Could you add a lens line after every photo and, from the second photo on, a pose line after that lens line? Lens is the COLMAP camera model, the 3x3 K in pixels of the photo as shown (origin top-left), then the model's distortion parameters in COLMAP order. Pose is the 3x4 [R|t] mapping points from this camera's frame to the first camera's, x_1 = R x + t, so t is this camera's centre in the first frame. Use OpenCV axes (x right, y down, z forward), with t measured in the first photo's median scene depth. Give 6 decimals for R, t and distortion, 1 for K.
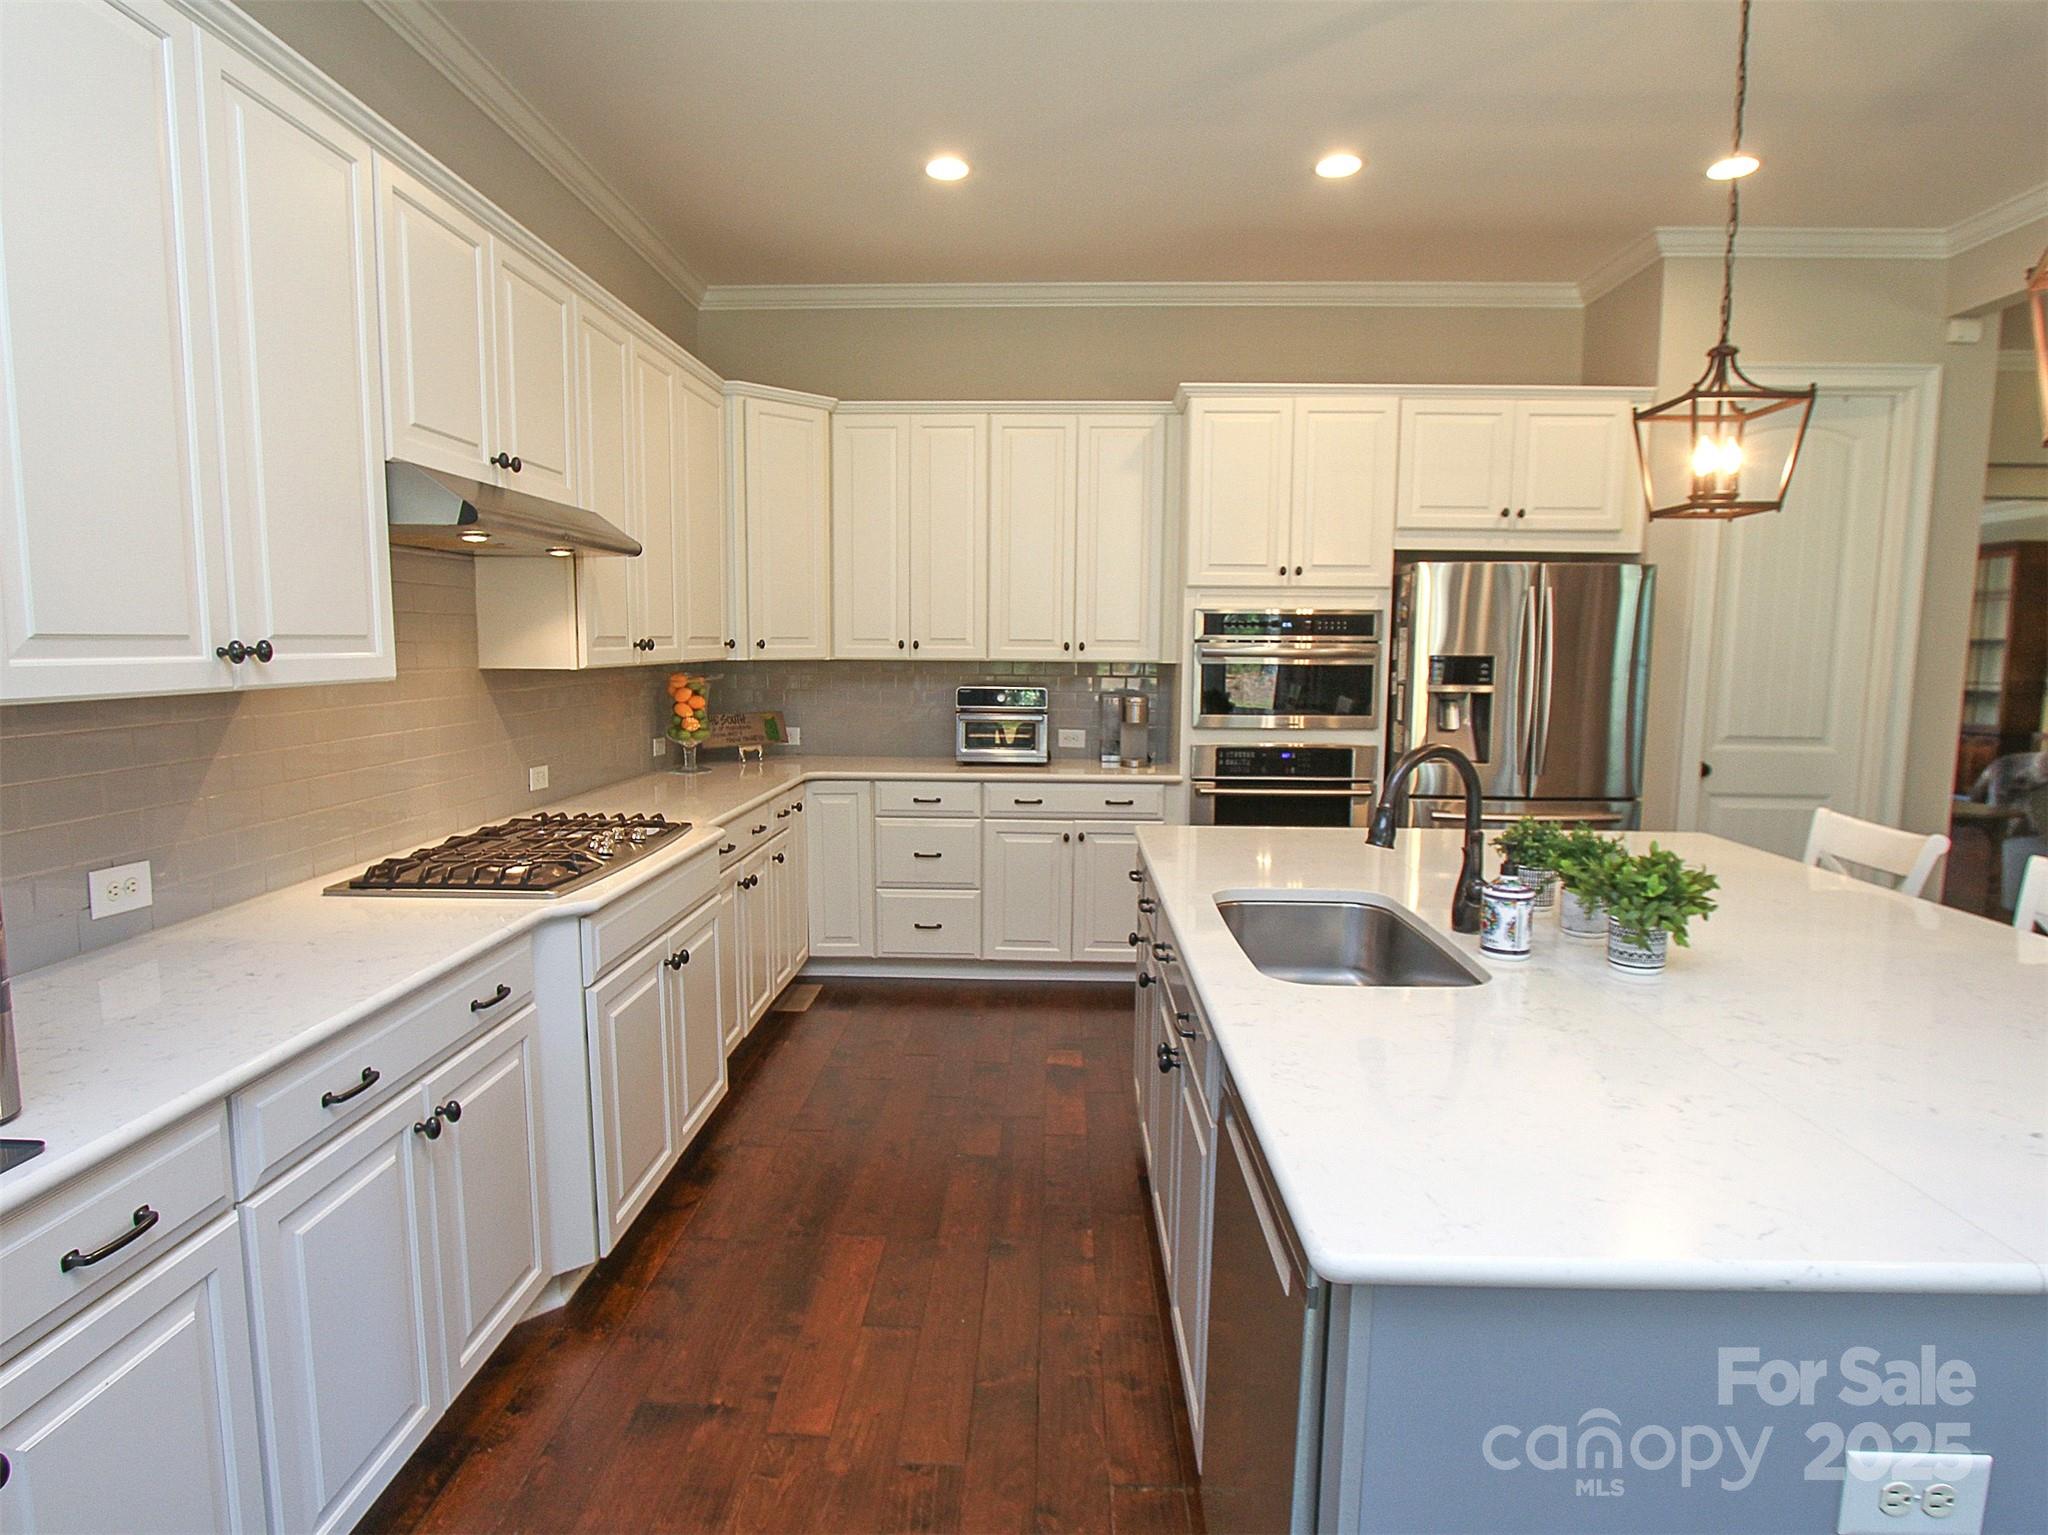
lens RADIAL K [[1090.2, 0, 1015.6], [0, 1090.2, 767.4], [0, 0, 1]] dist [-0.028428, 0.006664]
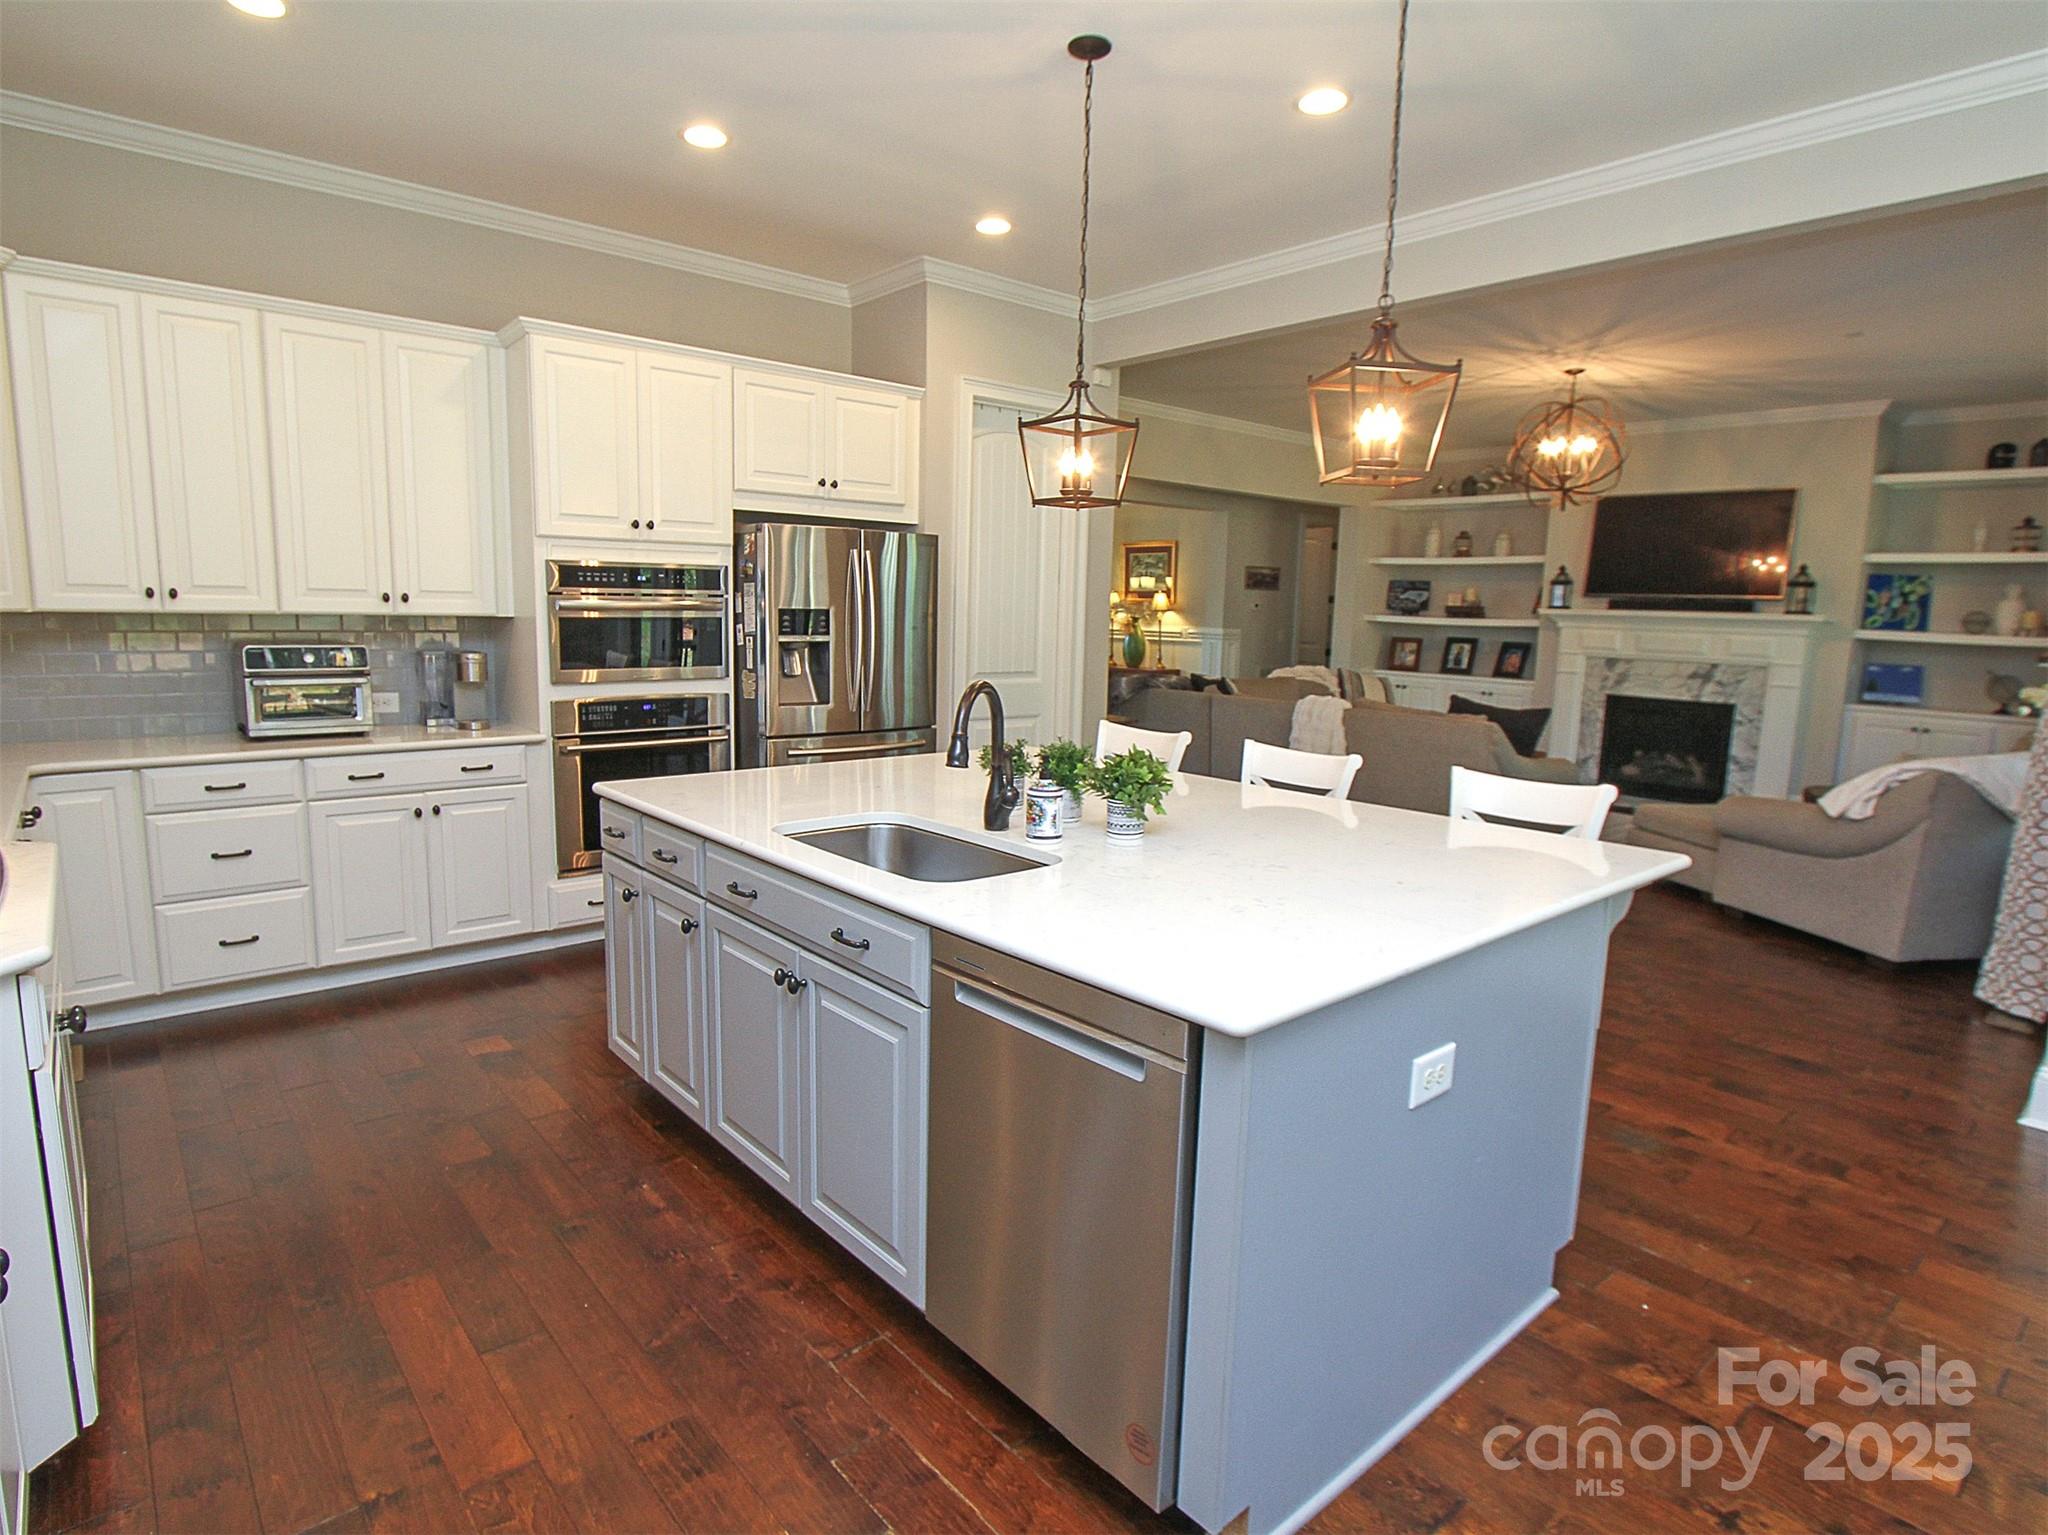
lens RADIAL K [[1090.2, 0, 1002.4], [0, 1090.2, 763.0], [0, 0, 1]] dist [-0.028428, 0.006664]
pose [[0.741654, -0.087549, 0.665044, -0.186869], [0.061250, 0.996143, 0.062830, -0.002426], [-0.667980, -0.005864, 0.744156, 0.022760]]
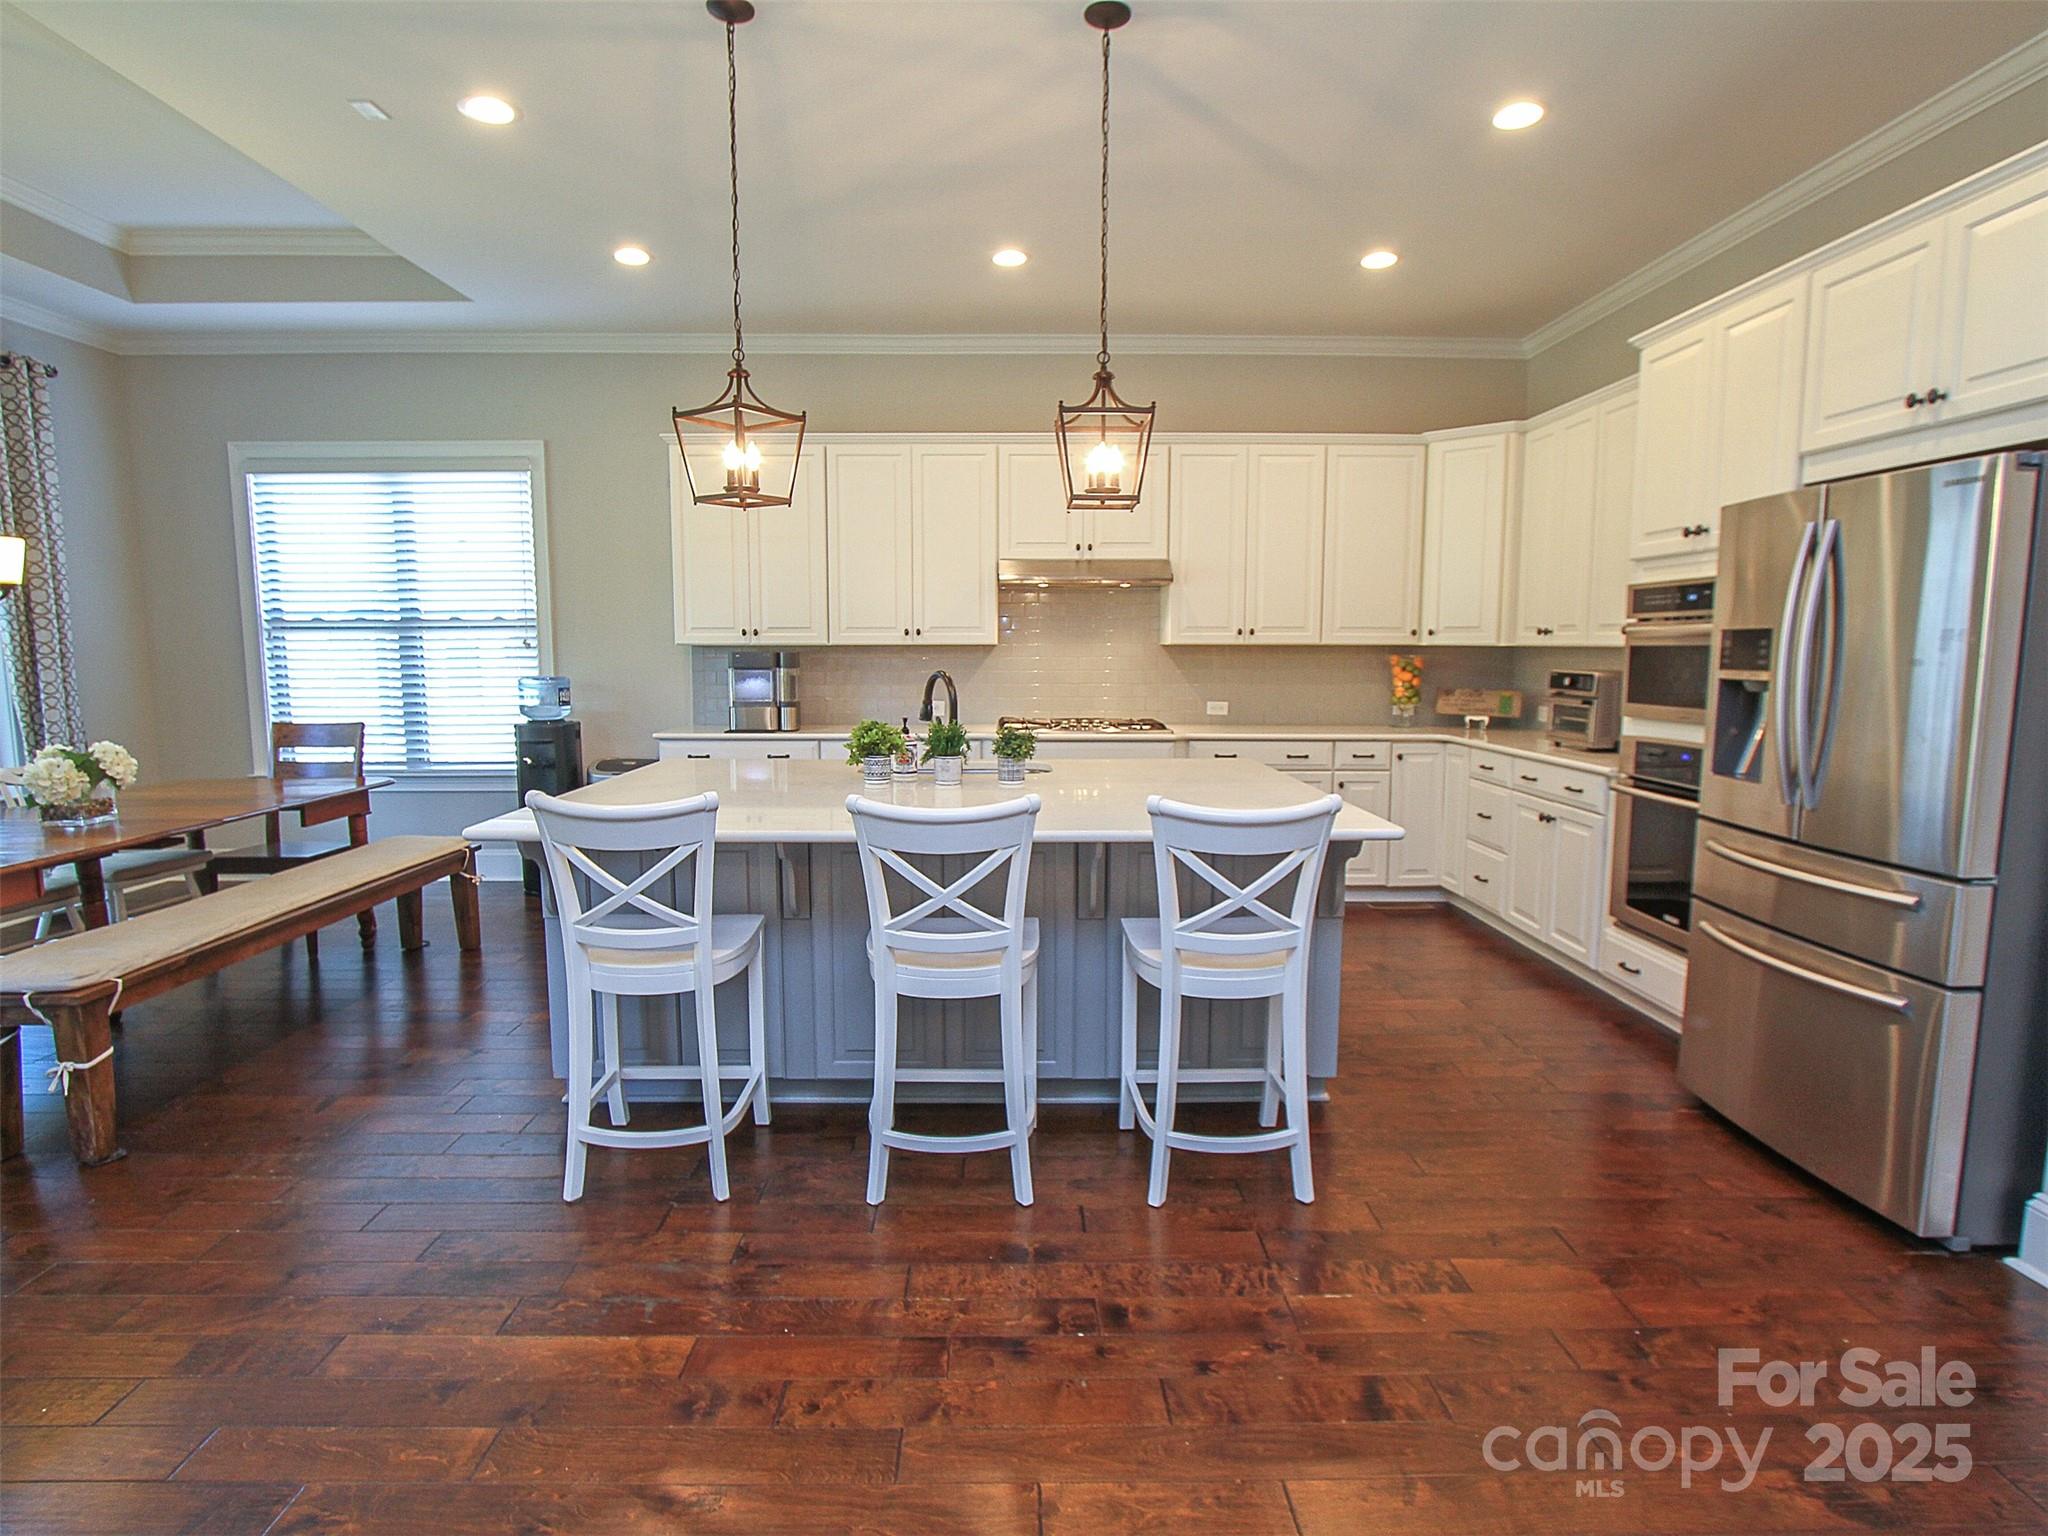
lens RADIAL K [[1090.2, 0, 1022.2], [0, 1090.2, 767.7], [0, 0, 1]] dist [-0.028428, 0.006664]
pose [[0.060960, 0.105892, -0.992507, 1.027362], [-0.114301, 0.988556, 0.098451, -0.026007], [0.991574, 0.107443, 0.072366, 0.451558]]
